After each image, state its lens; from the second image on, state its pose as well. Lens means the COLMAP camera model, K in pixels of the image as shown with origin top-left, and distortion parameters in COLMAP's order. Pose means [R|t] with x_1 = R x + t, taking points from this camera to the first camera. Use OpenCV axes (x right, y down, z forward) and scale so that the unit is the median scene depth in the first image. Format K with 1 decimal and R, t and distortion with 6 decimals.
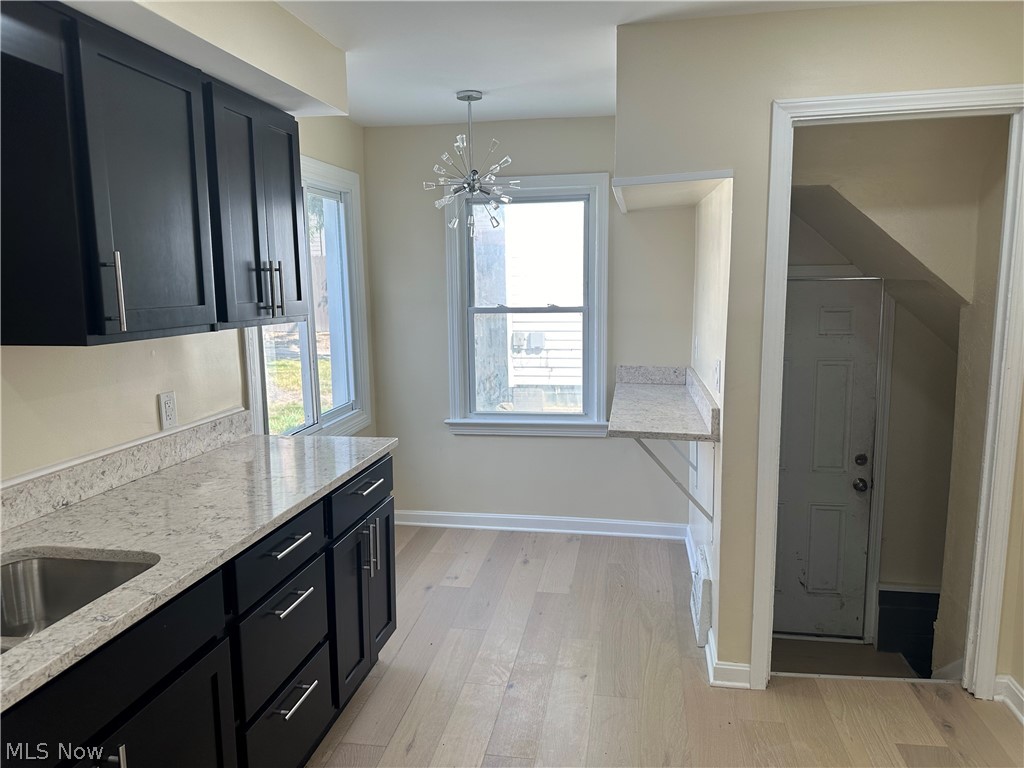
lens RADIAL K [[704.9, 0, 515.3], [0, 704.9, 372.0], [0, 0, 1]] dist [0.089075, -0.123640]
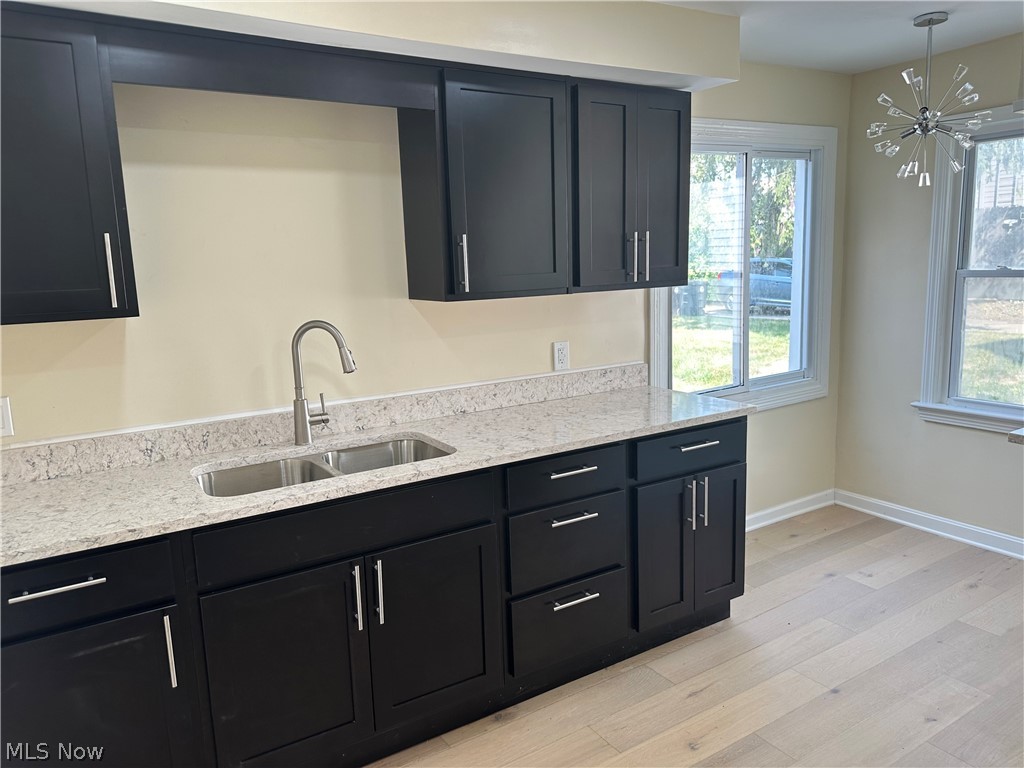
lens RADIAL K [[704.9, 0, 515.3], [0, 704.9, 372.0], [0, 0, 1]] dist [0.089075, -0.123640]
pose [[0.663571, 0.101721, -0.741166, 0.360570], [-0.064013, 0.994800, 0.079219, -0.011049], [0.745370, -0.005123, 0.666632, 0.093615]]
